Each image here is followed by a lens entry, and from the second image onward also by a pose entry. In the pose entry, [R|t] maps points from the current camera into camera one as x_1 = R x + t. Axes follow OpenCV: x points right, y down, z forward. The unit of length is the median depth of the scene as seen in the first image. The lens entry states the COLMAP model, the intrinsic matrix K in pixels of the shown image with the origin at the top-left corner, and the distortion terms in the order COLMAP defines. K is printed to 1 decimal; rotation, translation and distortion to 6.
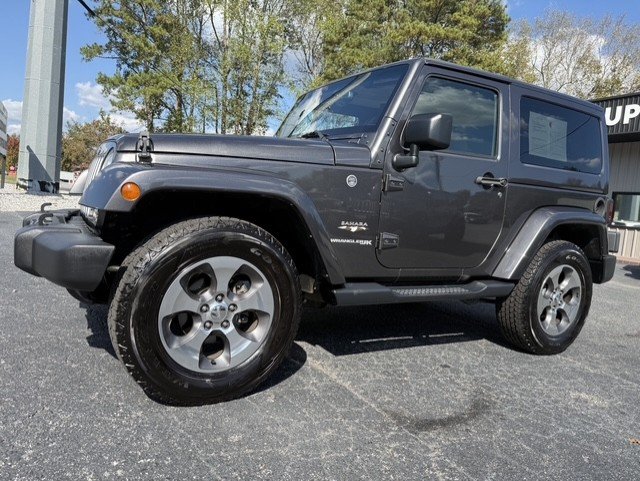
lens RADIAL K [[445.2, 0, 323.1], [0, 445.2, 234.1], [0, 0, 1]] dist [0.024300, -0.038894]
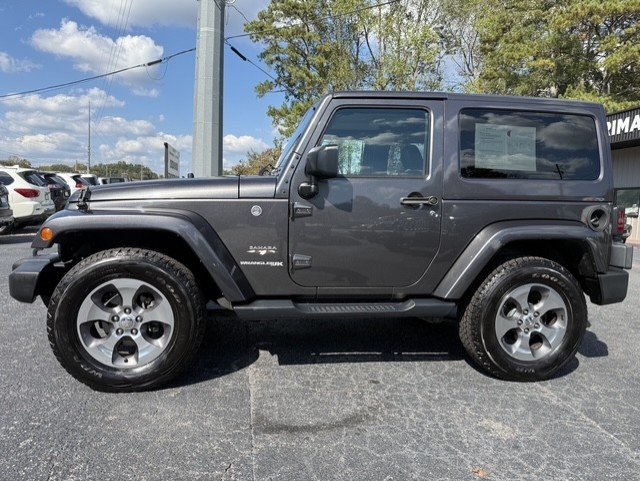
lens RADIAL K [[445.2, 0, 329.8], [0, 445.2, 240.6], [0, 0, 1]] dist [0.024300, -0.038894]
pose [[0.936192, -0.028061, -0.350367, 0.463283], [0.024244, 0.999589, -0.015276, -0.015312], [0.350652, 0.005807, 0.936488, -0.003627]]
